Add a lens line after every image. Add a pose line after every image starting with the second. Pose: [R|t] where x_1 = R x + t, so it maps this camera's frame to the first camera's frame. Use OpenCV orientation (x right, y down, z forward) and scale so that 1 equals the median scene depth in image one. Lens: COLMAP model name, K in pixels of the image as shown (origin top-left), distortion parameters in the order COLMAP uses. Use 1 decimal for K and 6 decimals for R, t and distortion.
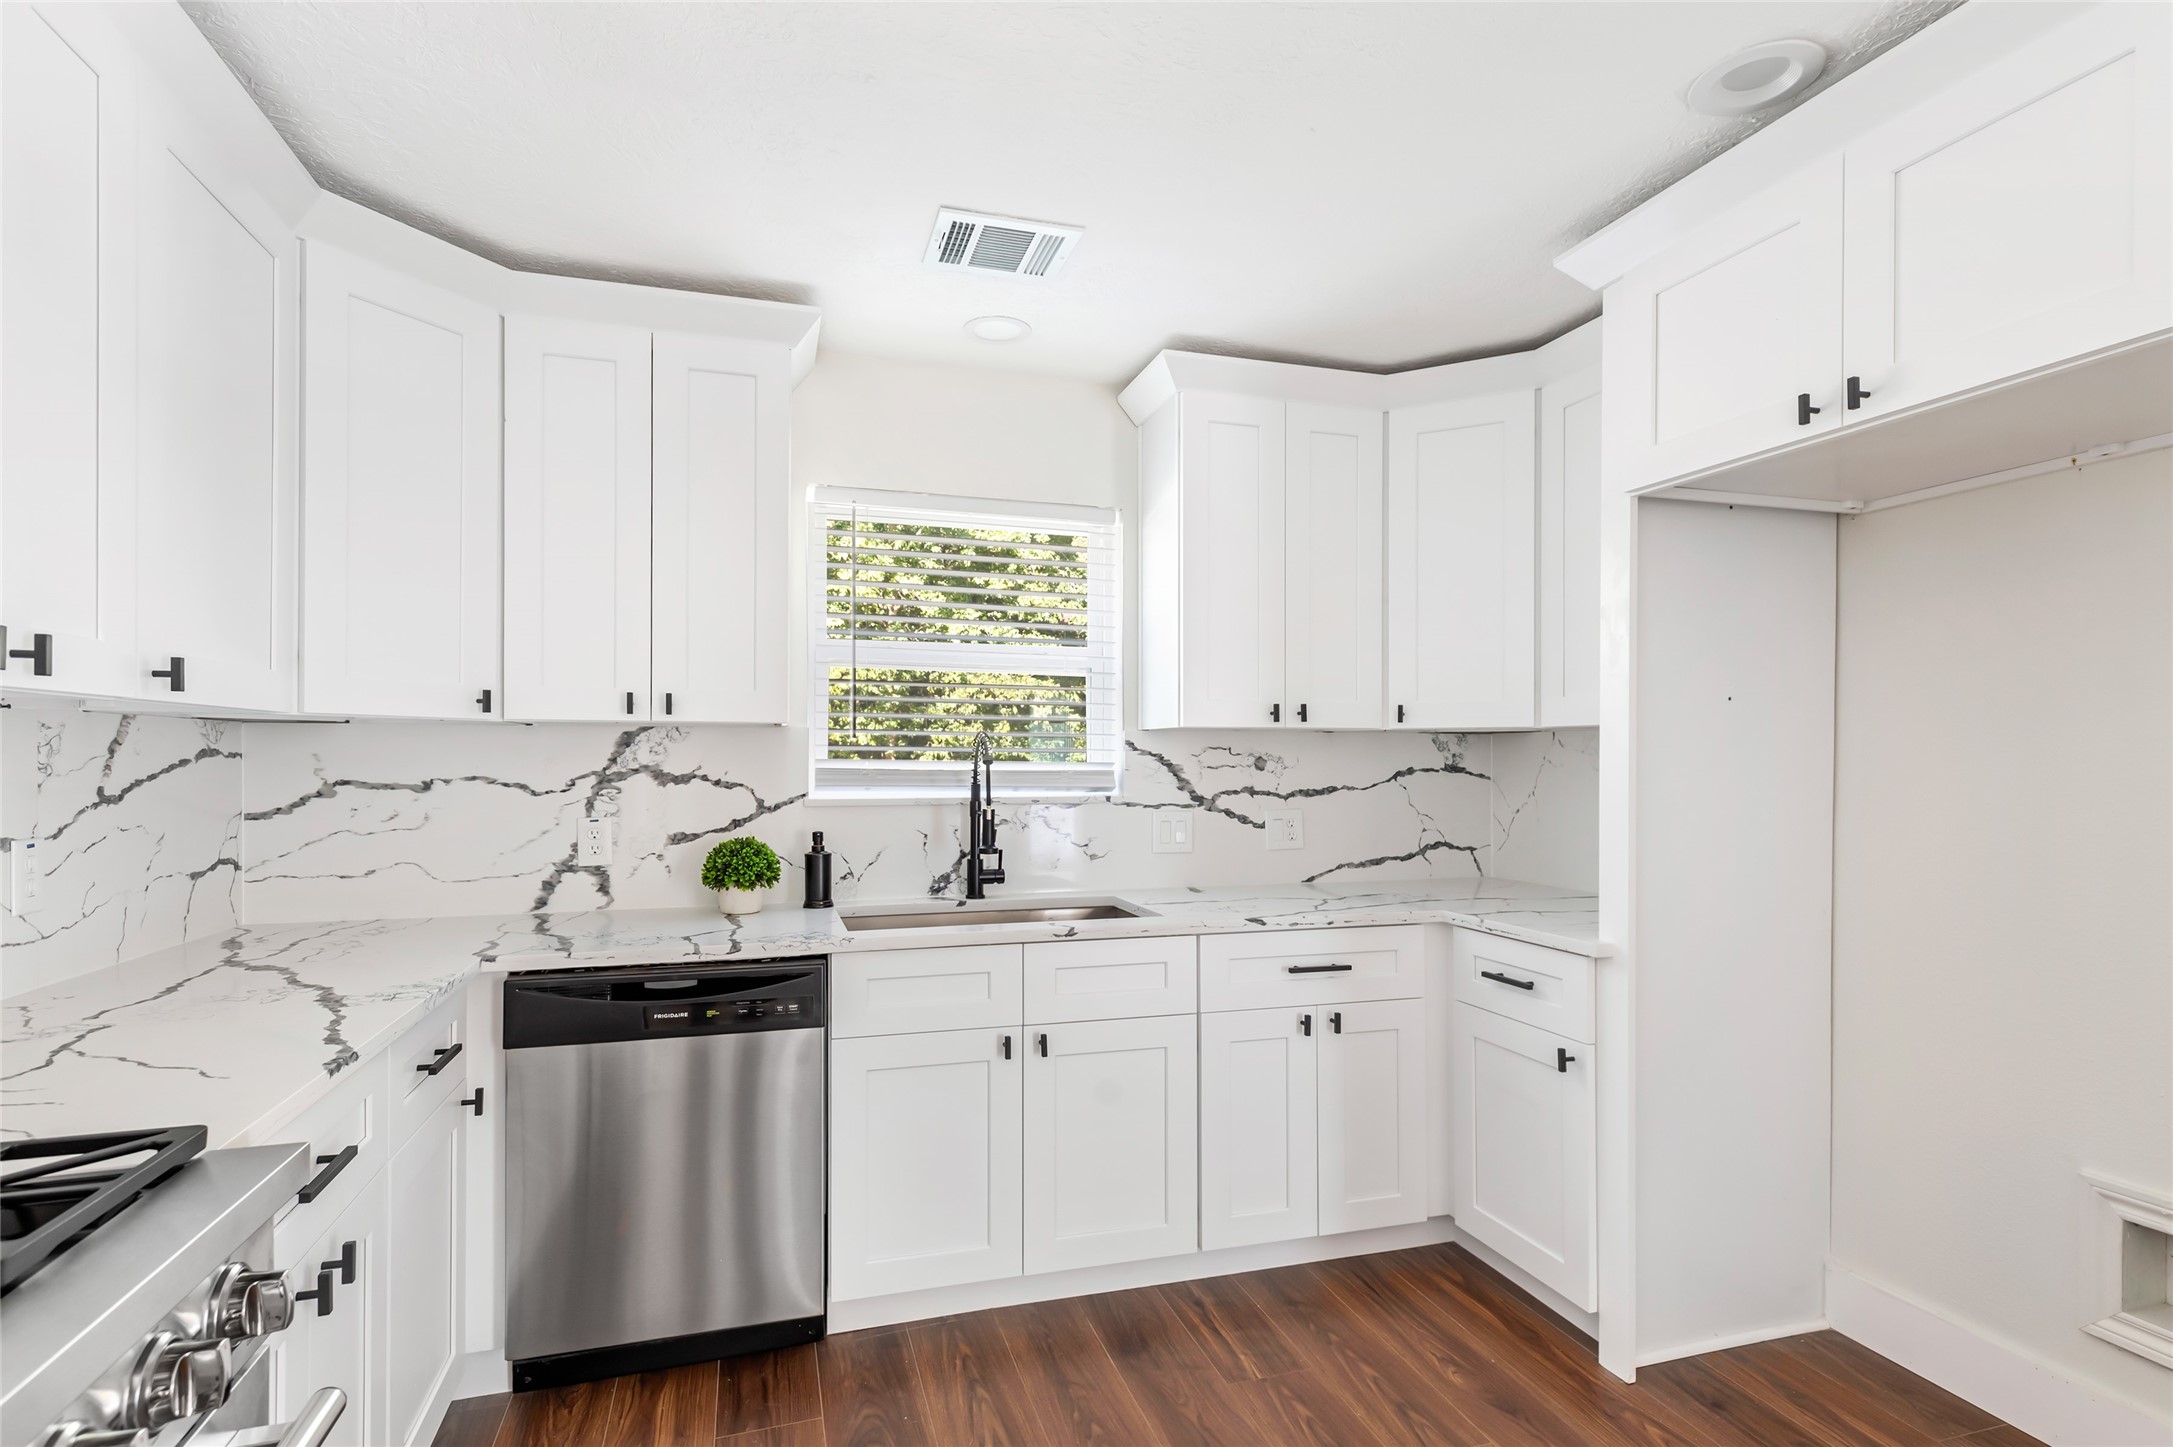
lens RADIAL K [[1073.0, 0, 1118.9], [0, 1073.0, 753.9], [0, 0, 1]] dist [0.011595, -0.000327]
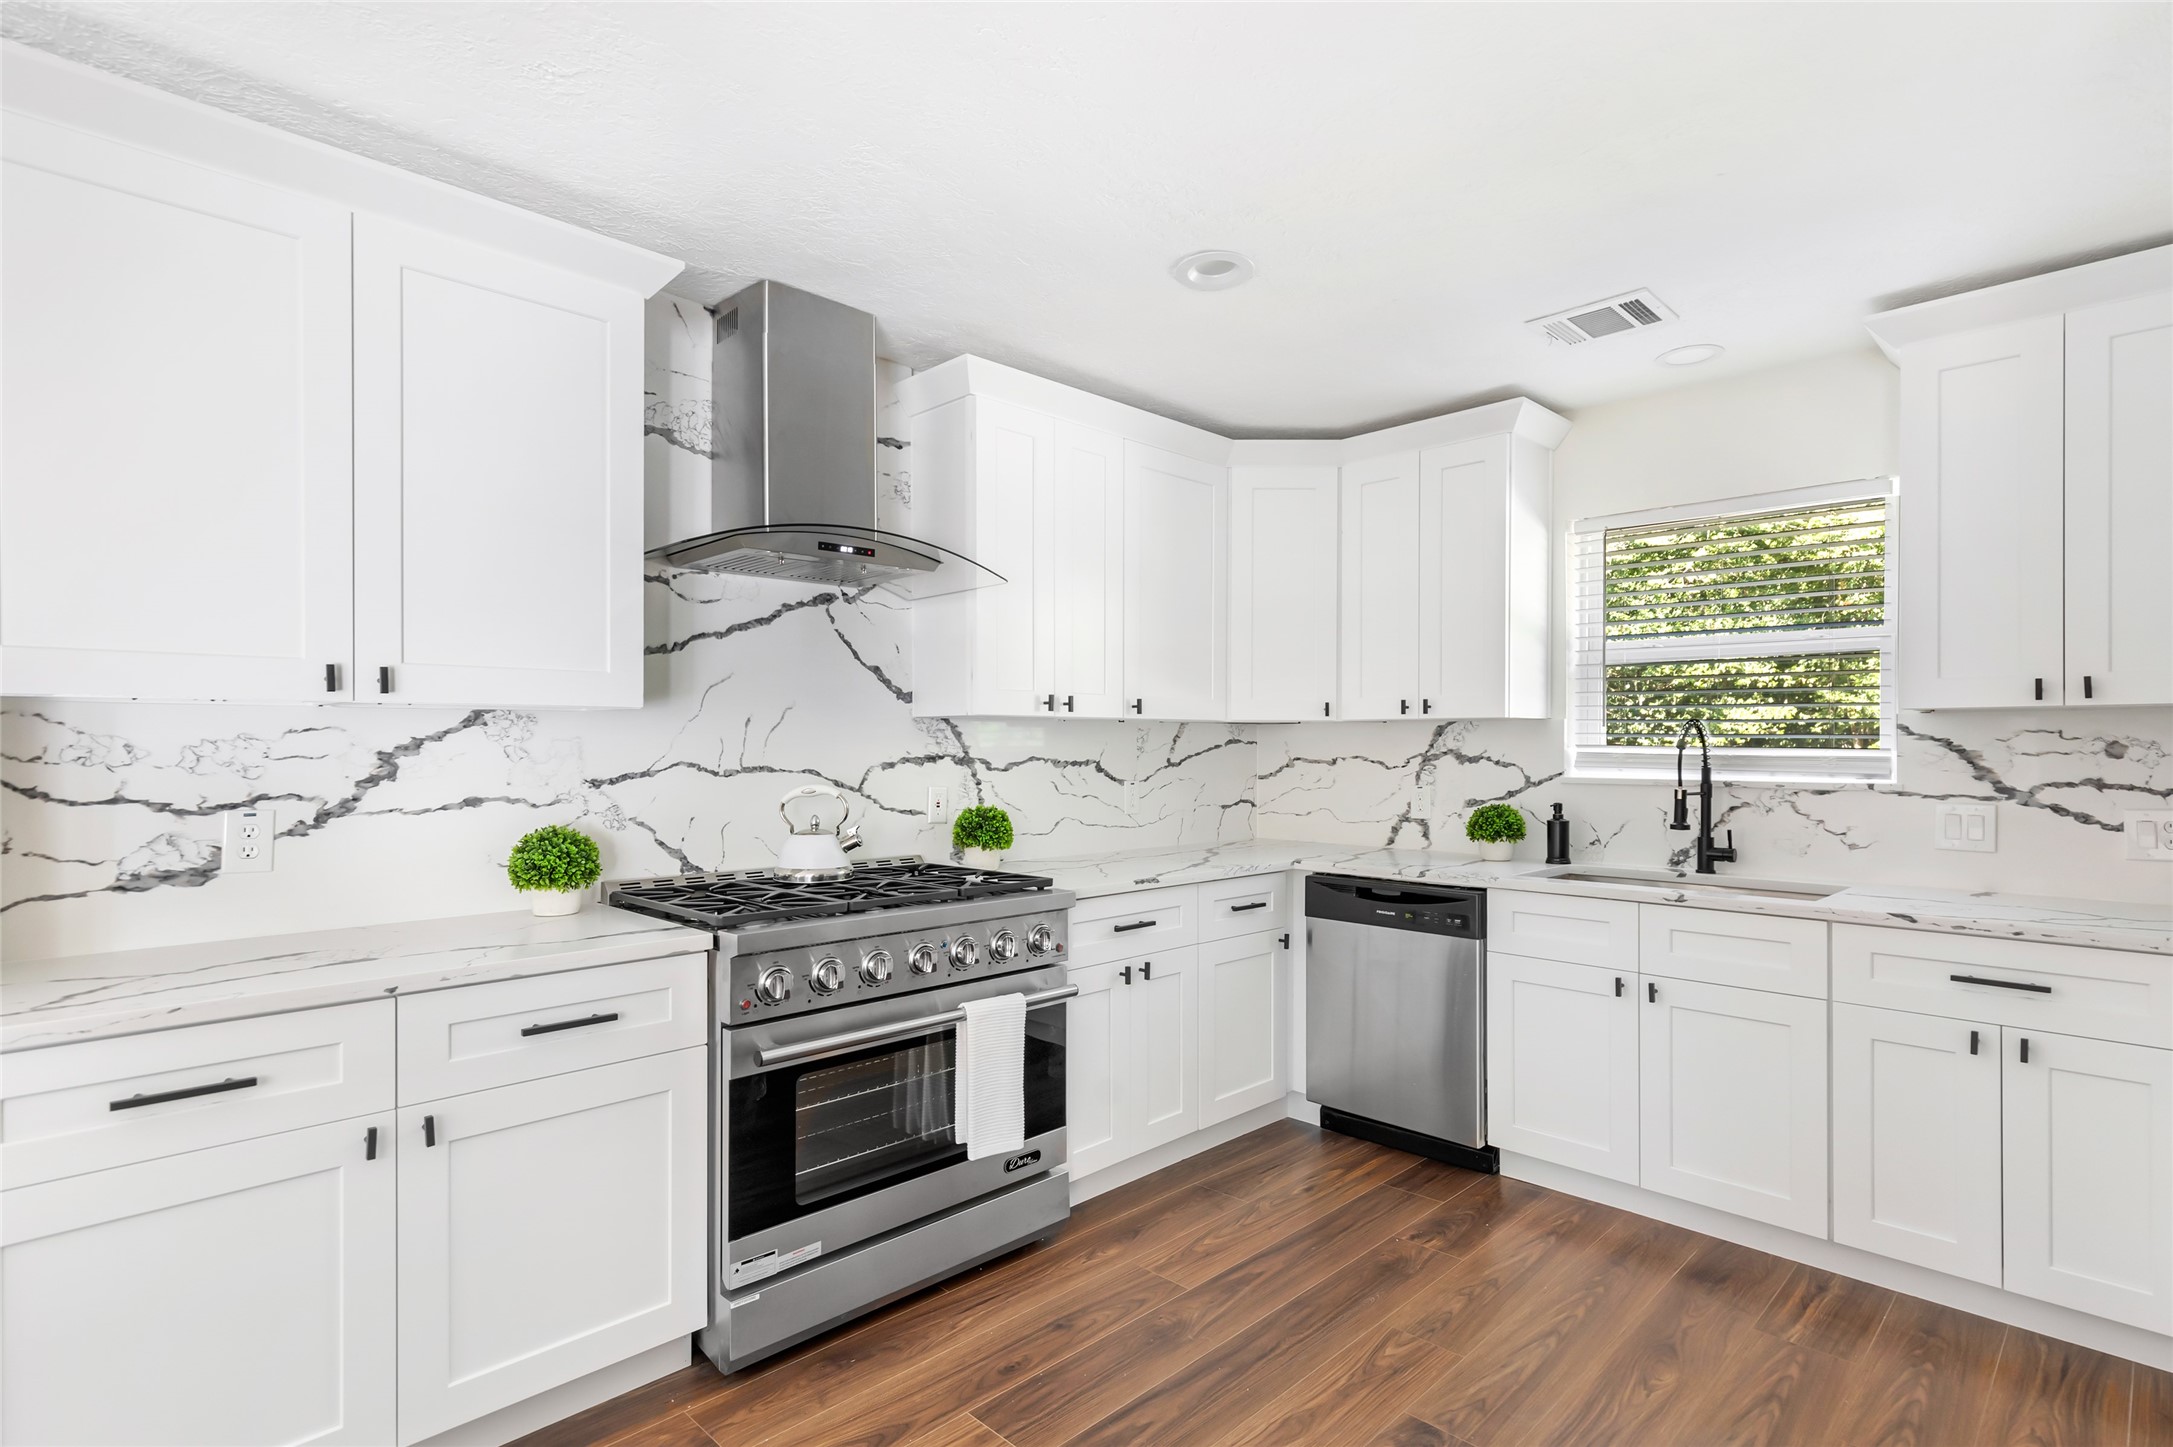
lens RADIAL K [[1086.0, 0, 1086.7], [0, 1086.0, 745.3], [0, 0, 1]] dist [0.001626, 0.000158]
pose [[0.454191, -0.000409, -0.890904, 0.597784], [0.004217, 0.999990, 0.001691, 0.001041], [0.890894, -0.004525, 0.454188, -0.059033]]
